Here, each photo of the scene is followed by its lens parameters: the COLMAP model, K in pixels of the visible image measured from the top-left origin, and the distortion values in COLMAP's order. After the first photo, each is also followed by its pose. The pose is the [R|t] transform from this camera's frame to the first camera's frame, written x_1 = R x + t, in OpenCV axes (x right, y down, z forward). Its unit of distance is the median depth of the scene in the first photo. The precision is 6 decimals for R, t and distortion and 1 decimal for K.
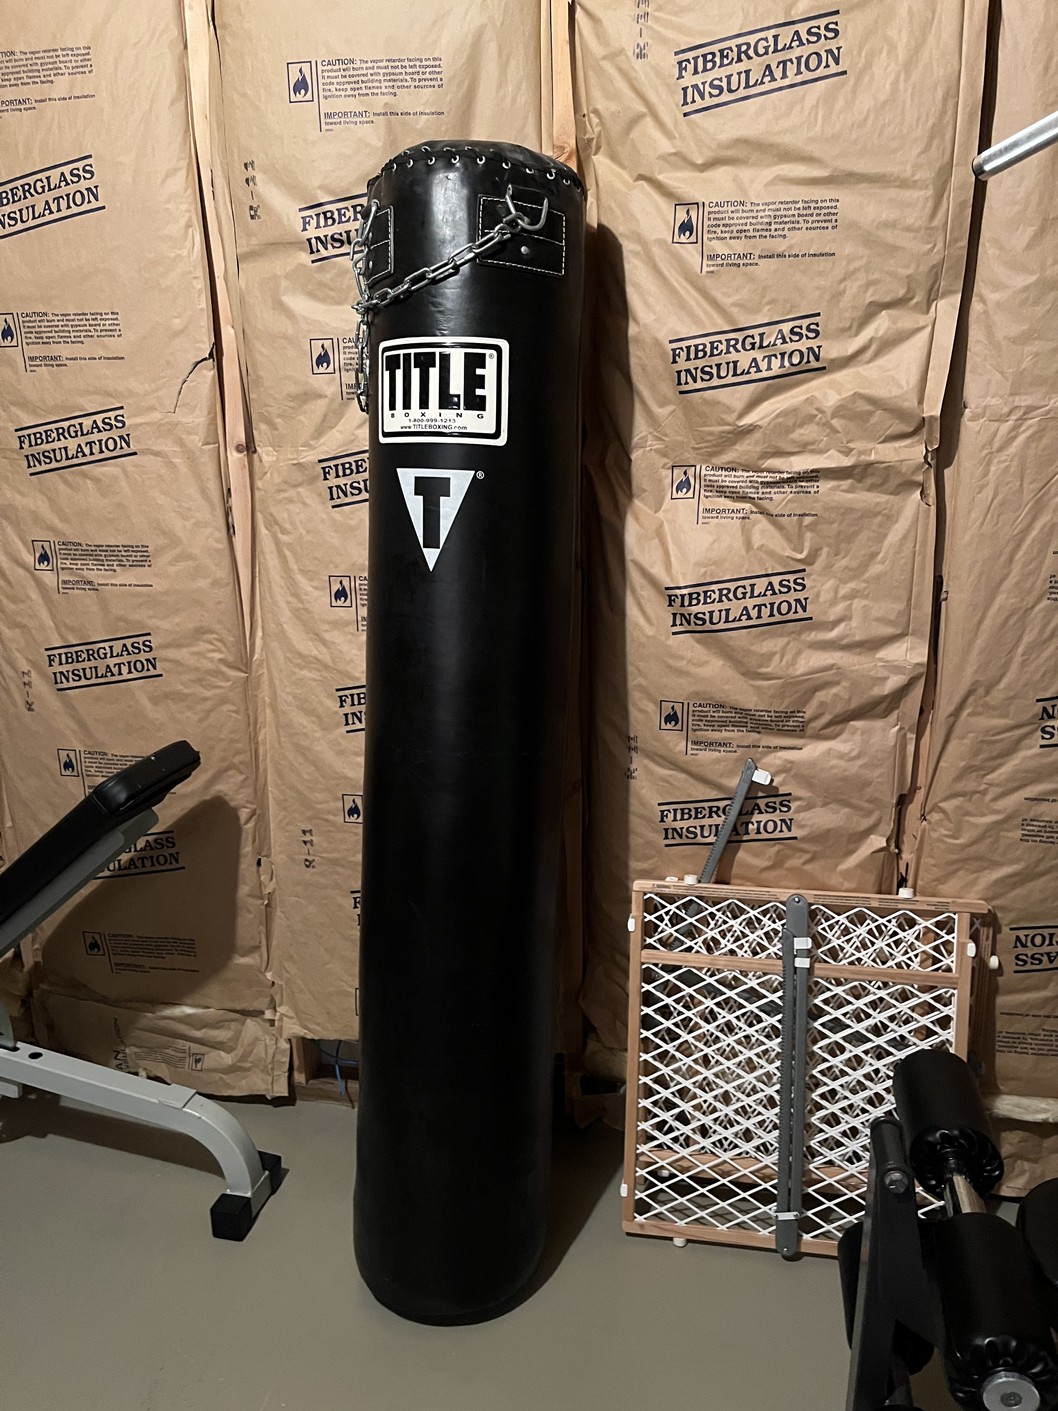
lens RADIAL K [[1066.9, 0, 520.0], [0, 1066.9, 714.4], [0, 0, 1]] dist [0.026500, -0.048031]
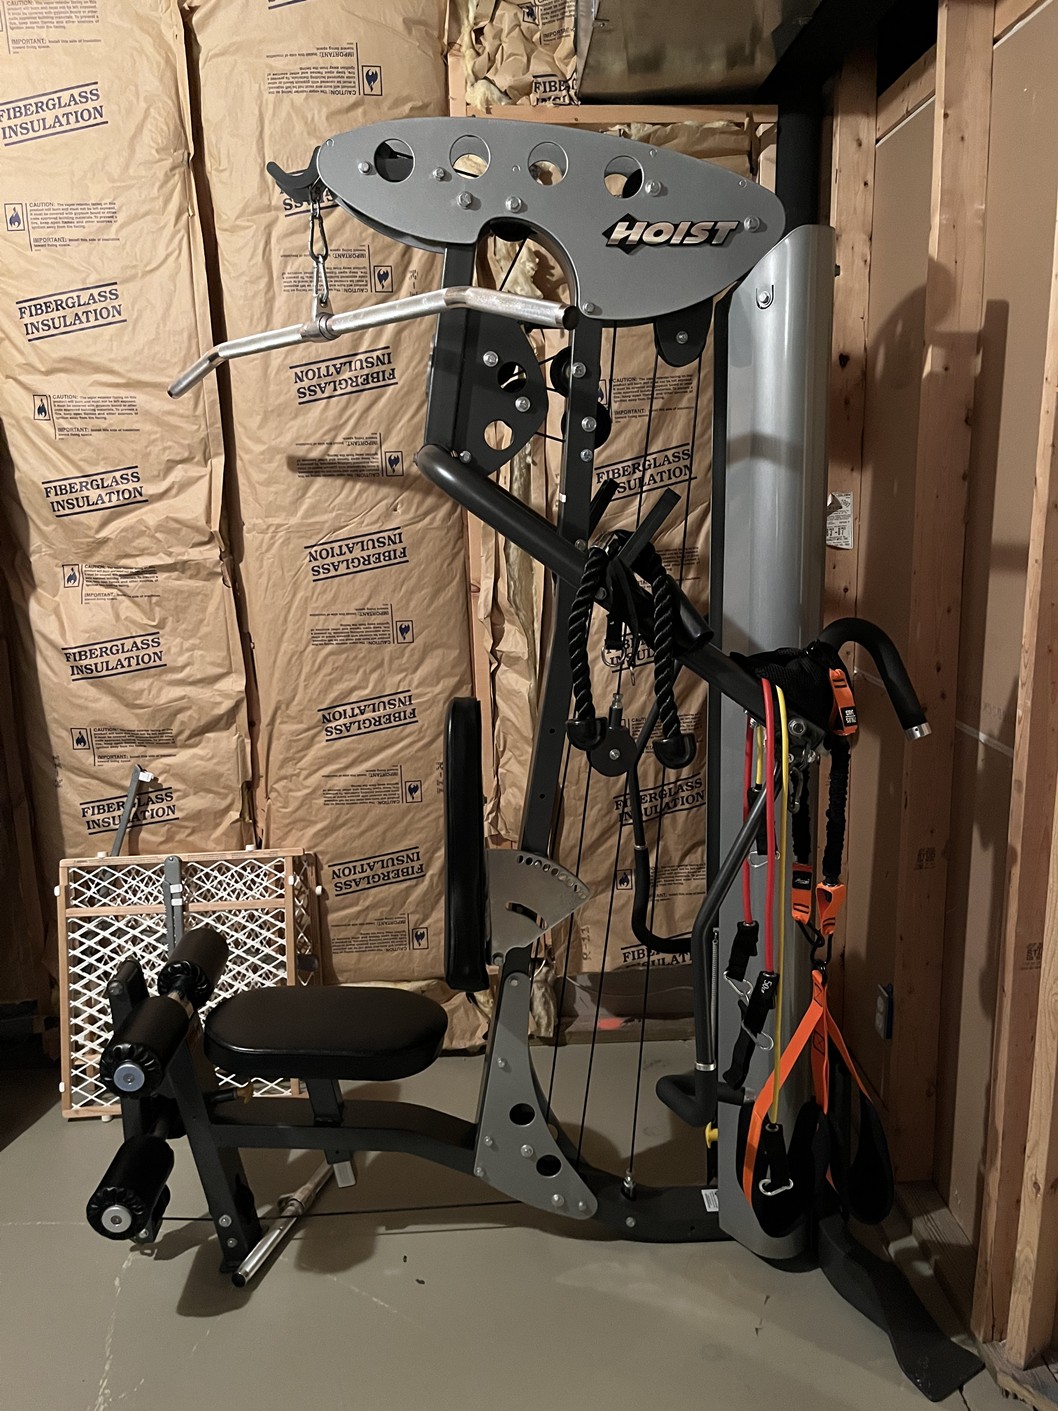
lens RADIAL K [[1066.9, 0, 531.1], [0, 1066.9, 706.2], [0, 0, 1]] dist [0.026500, -0.048031]
pose [[0.967616, -0.058575, 0.245536, 0.396503], [0.076608, 0.994970, -0.064540, 0.100972], [-0.240520, 0.081259, 0.967237, -0.544883]]
